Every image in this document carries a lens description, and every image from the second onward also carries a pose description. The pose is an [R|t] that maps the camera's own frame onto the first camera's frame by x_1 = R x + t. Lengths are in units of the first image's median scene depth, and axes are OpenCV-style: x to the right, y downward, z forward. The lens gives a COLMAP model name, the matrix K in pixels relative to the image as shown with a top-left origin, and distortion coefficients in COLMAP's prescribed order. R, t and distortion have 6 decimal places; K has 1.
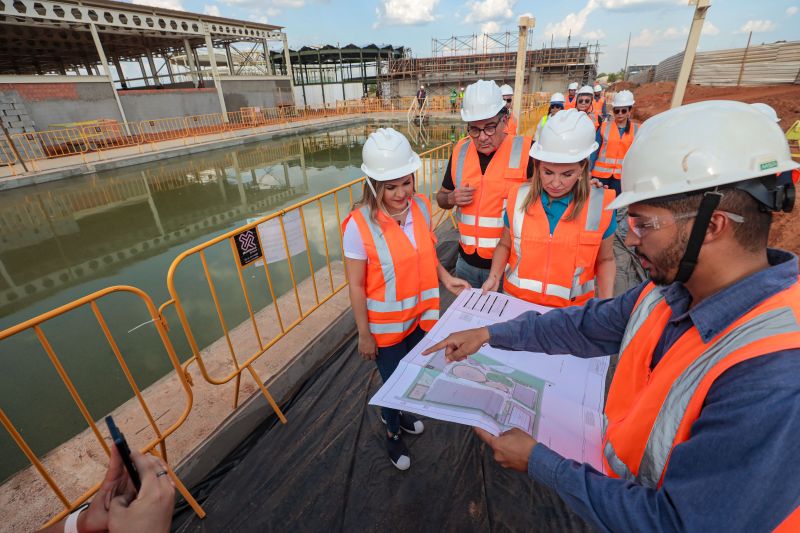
lens RADIAL K [[354.3, 0, 400.0], [0, 354.3, 266.5], [0, 0, 1]] dist [-0.049399, 0.008587]
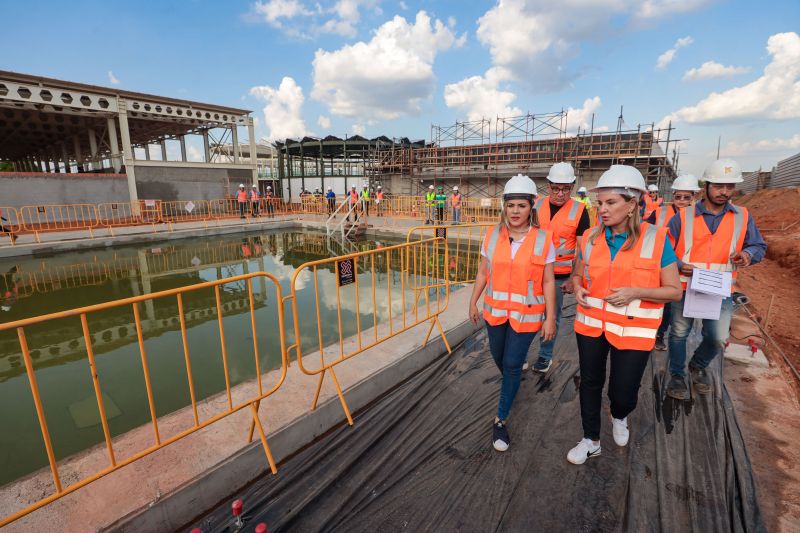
lens RADIAL K [[354.3, 0, 400.0], [0, 354.3, 266.5], [0, 0, 1]] dist [-0.049399, 0.008587]
pose [[0.977978, 0.081676, -0.192063, 0.208509], [-0.125968, 0.964724, -0.231169, -0.177307], [0.166407, 0.250272, 0.953768, 0.344326]]
